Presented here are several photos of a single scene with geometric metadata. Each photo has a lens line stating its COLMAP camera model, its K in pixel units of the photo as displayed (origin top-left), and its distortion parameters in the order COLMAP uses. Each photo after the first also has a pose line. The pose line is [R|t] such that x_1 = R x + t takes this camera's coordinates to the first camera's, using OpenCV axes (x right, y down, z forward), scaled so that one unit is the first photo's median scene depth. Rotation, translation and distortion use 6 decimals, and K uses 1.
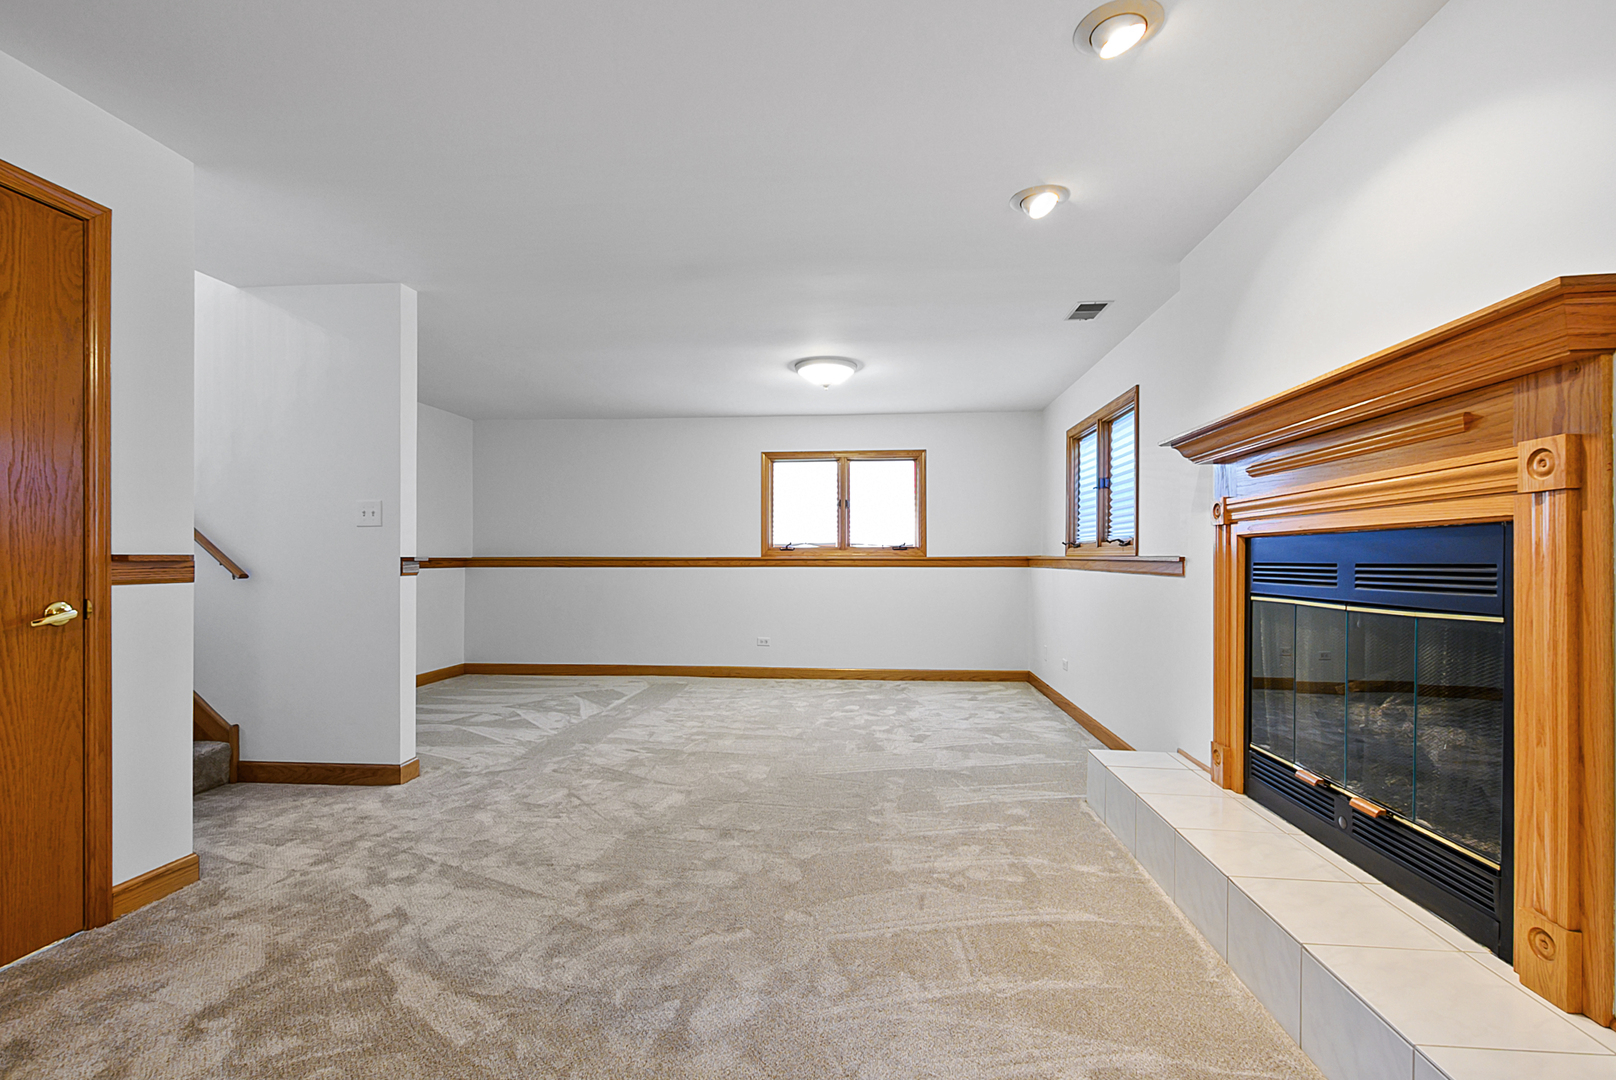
lens RADIAL K [[713.6, 0, 756.5], [0, 713.6, 552.5], [0, 0, 1]] dist [0.010476, -0.003683]
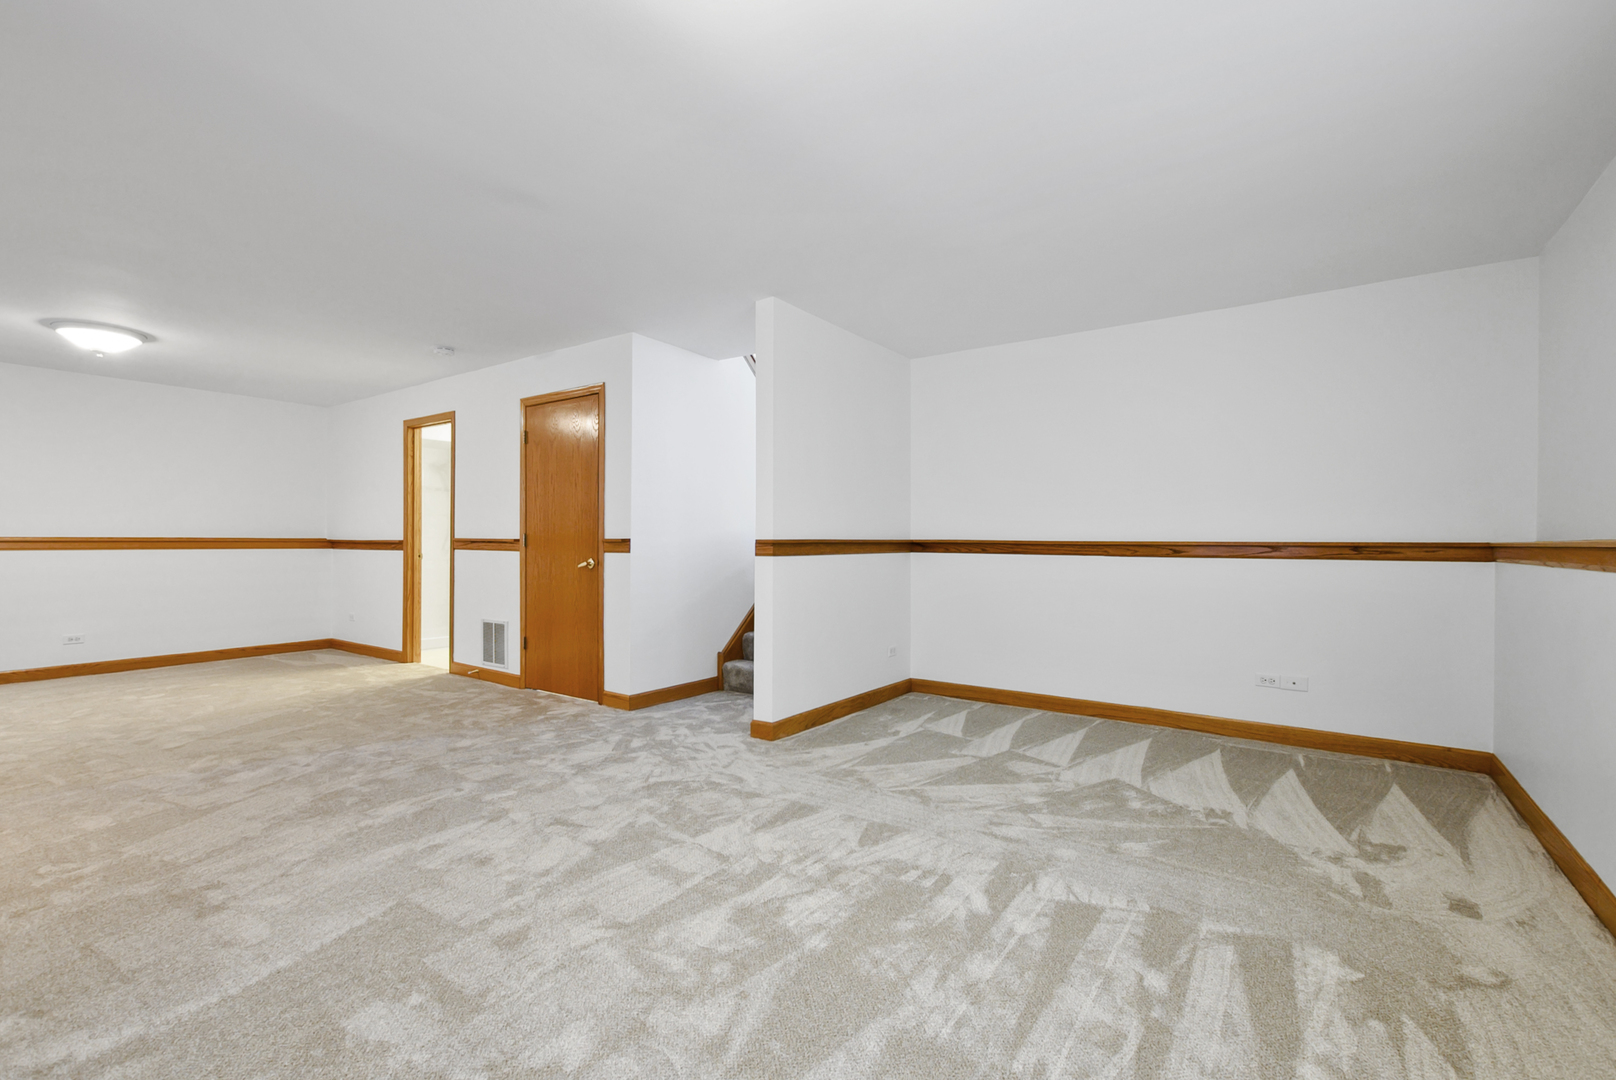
lens RADIAL K [[713.6, 0, 810.5], [0, 713.6, 537.1], [0, 0, 1]] dist [0.010476, -0.003683]
pose [[-0.509116, -0.008712, -0.860654, 0.637919], [0.002109, 0.999933, -0.011370, 0.023426], [0.860695, -0.007604, -0.509064, 2.556006]]
